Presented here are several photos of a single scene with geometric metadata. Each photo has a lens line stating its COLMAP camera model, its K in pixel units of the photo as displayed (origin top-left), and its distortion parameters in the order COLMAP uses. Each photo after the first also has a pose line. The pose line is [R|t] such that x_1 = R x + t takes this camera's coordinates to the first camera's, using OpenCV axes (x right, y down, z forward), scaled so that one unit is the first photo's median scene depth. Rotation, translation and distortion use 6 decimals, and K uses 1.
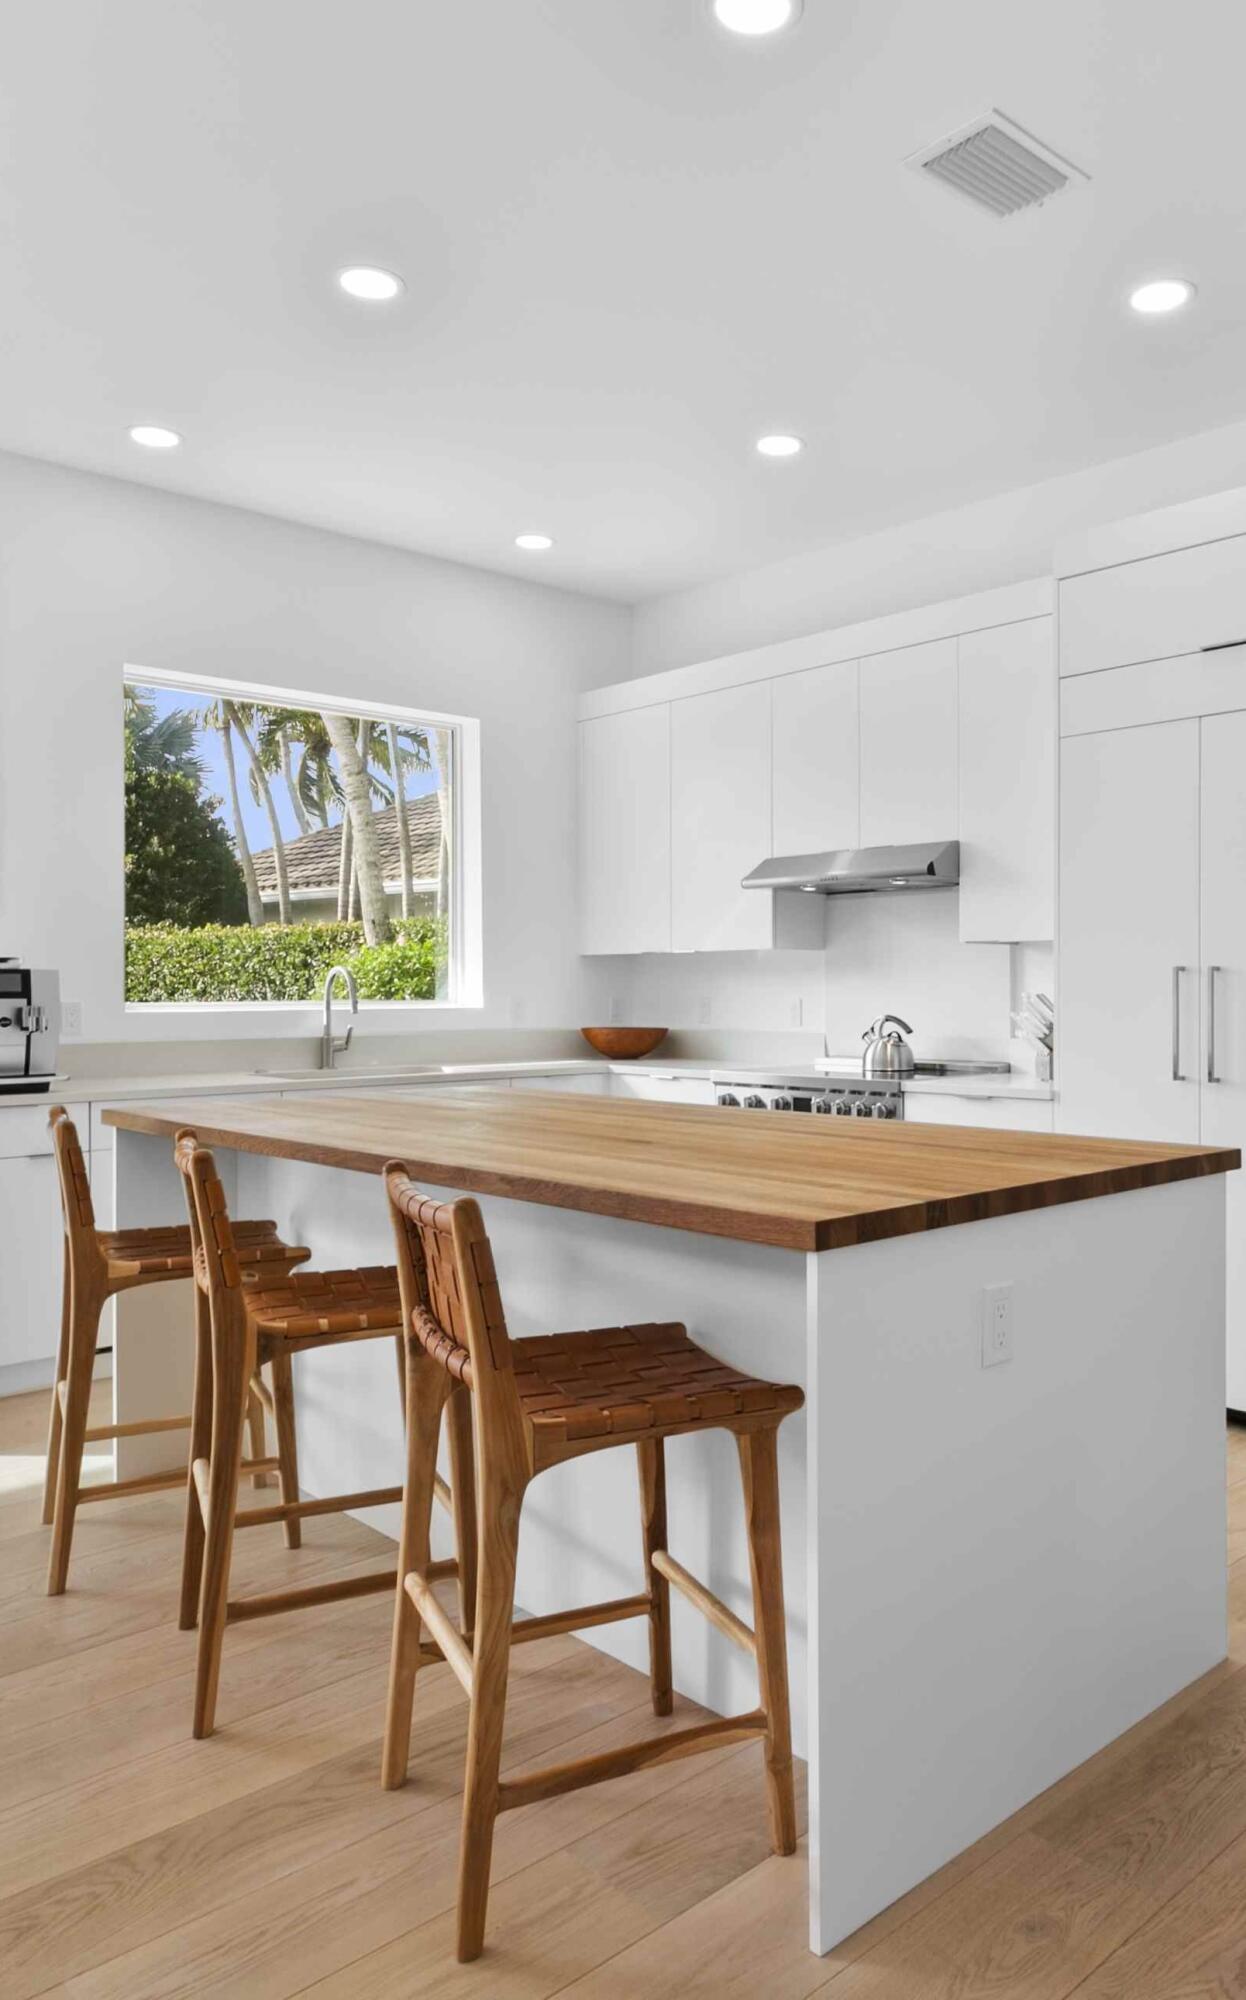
lens RADIAL K [[1325.2, 0, 636.1], [0, 1325.2, 993.8], [0, 0, 1]] dist [-0.006812, -0.002198]
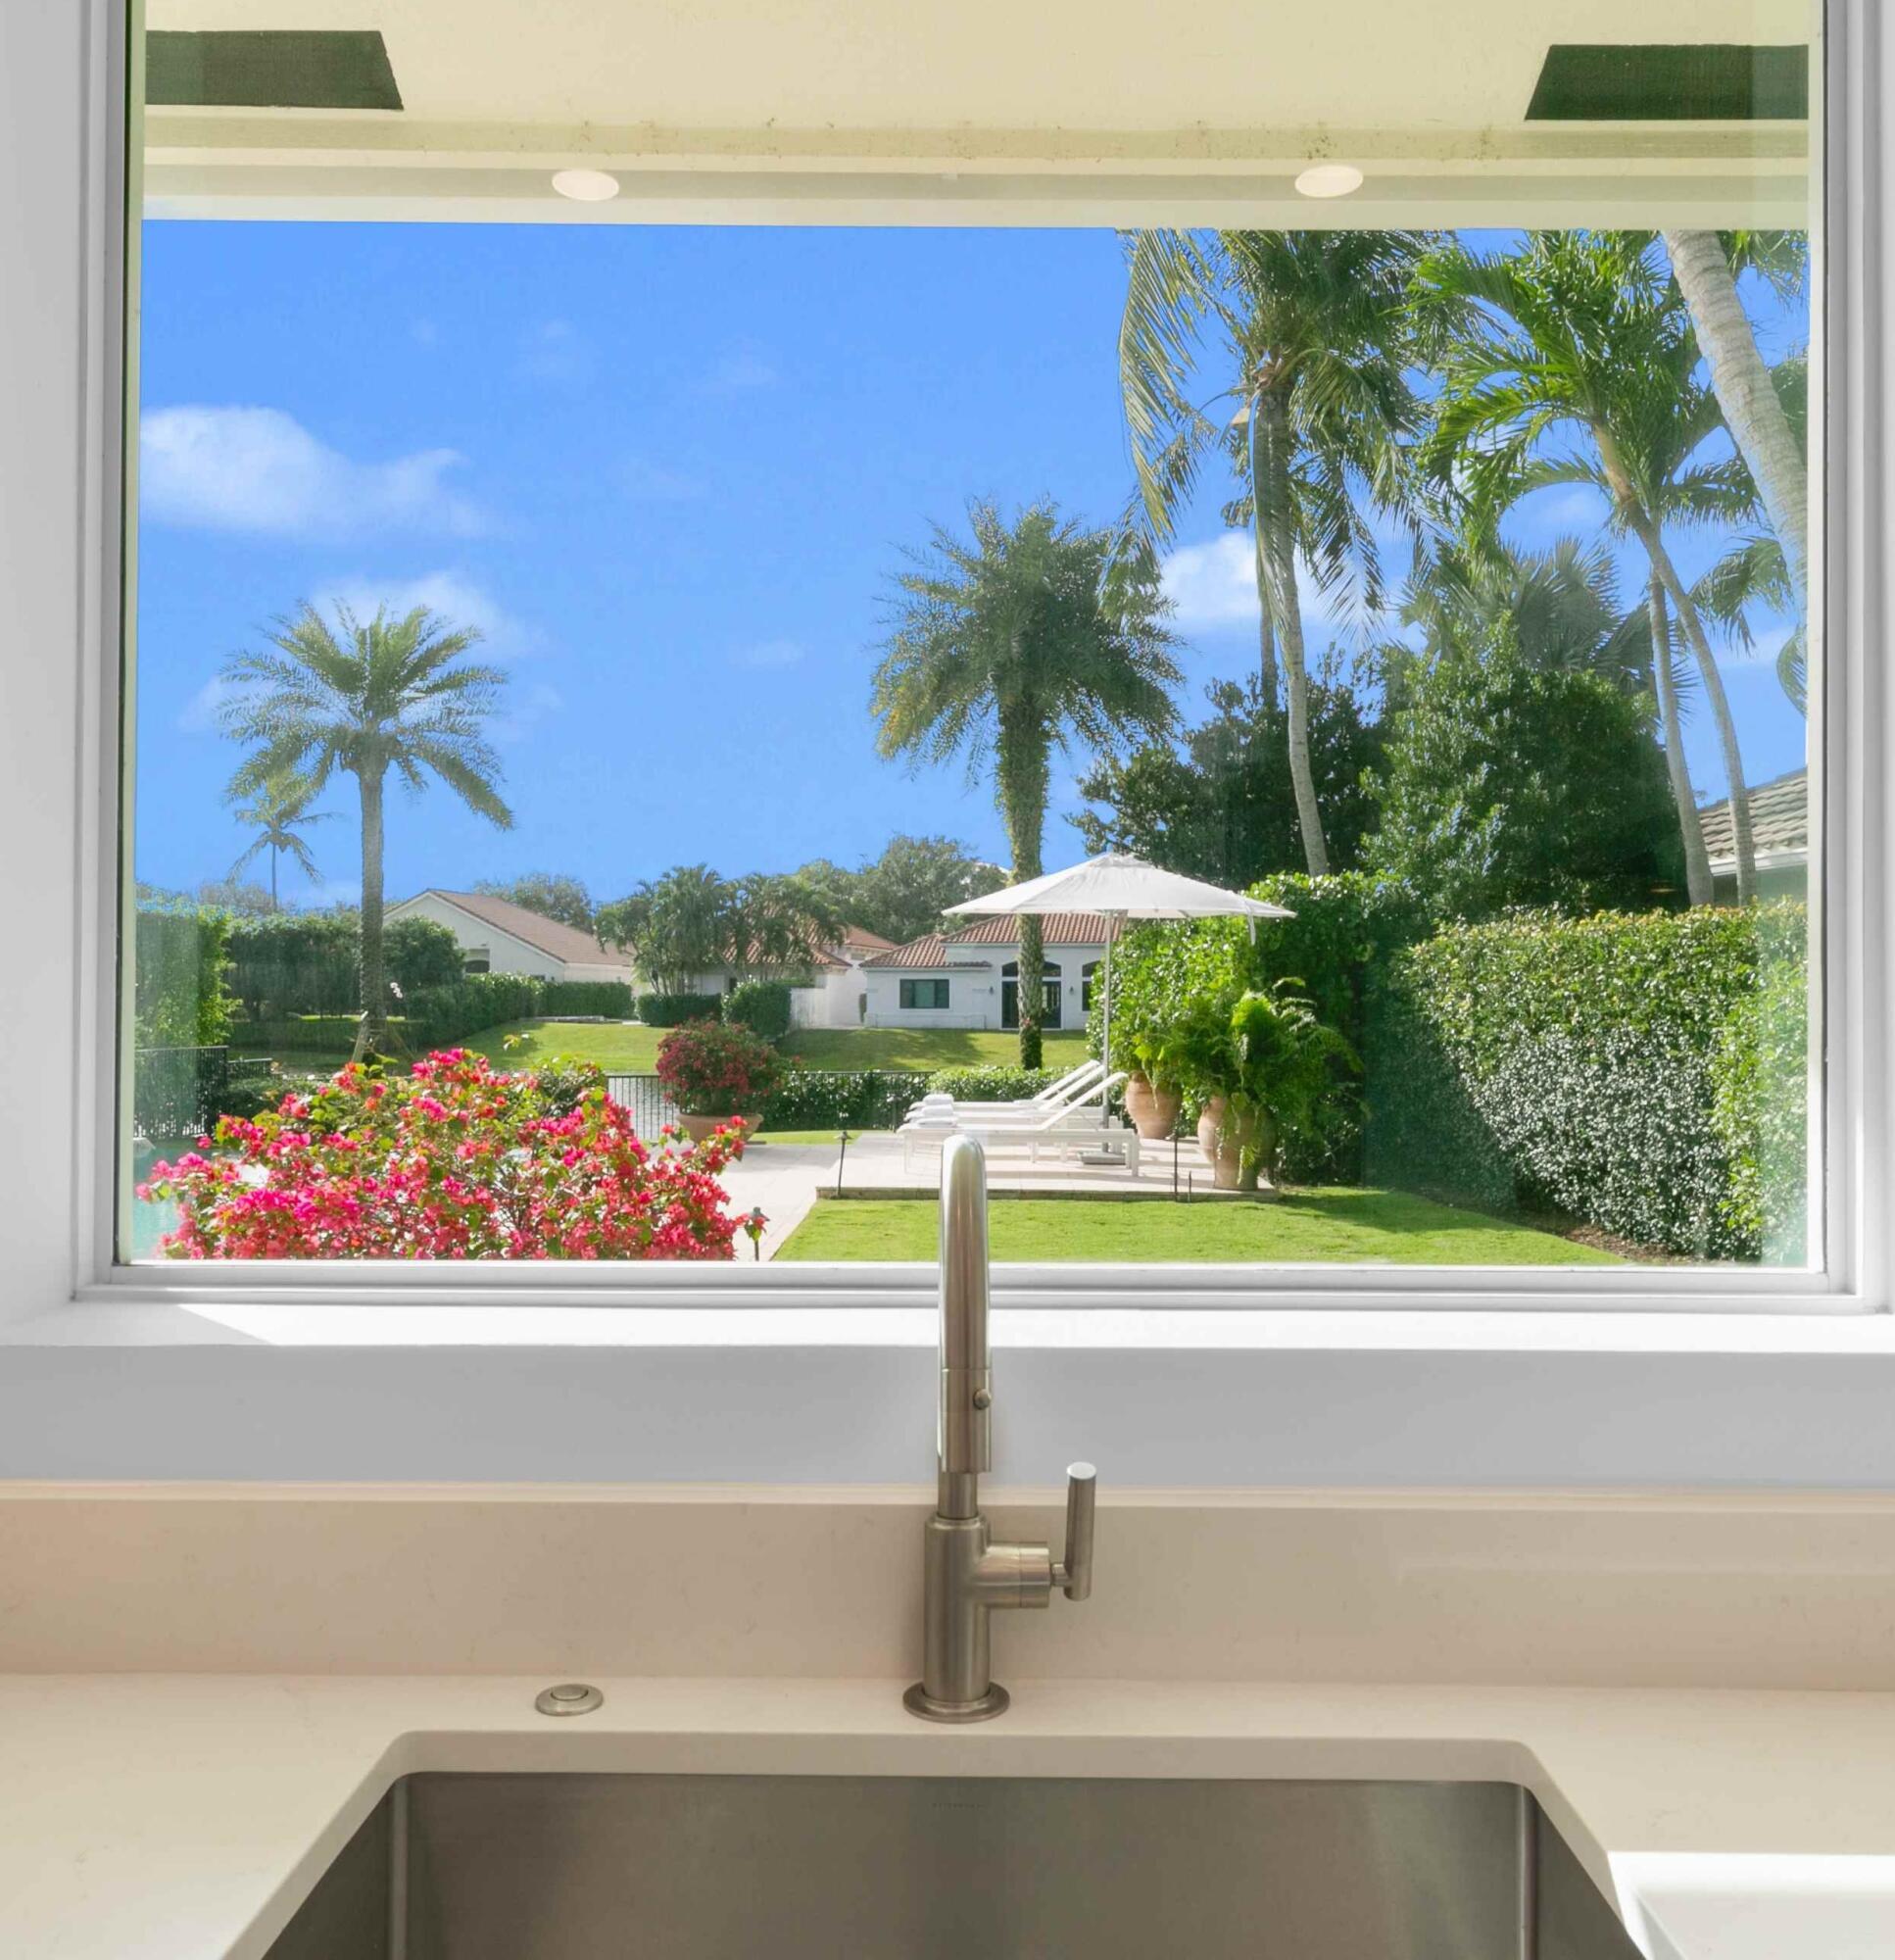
lens RADIAL K [[1773.6, 0, 952.6], [0, 1773.6, 982.0], [0, 0, 1]] dist [-0.010443, -0.002484]
pose [[0.749221, -0.000867, -0.662320, -0.072114], [-0.009143, 0.999890, -0.011651, -0.032866], [0.662257, 0.014785, 0.749131, 0.763839]]
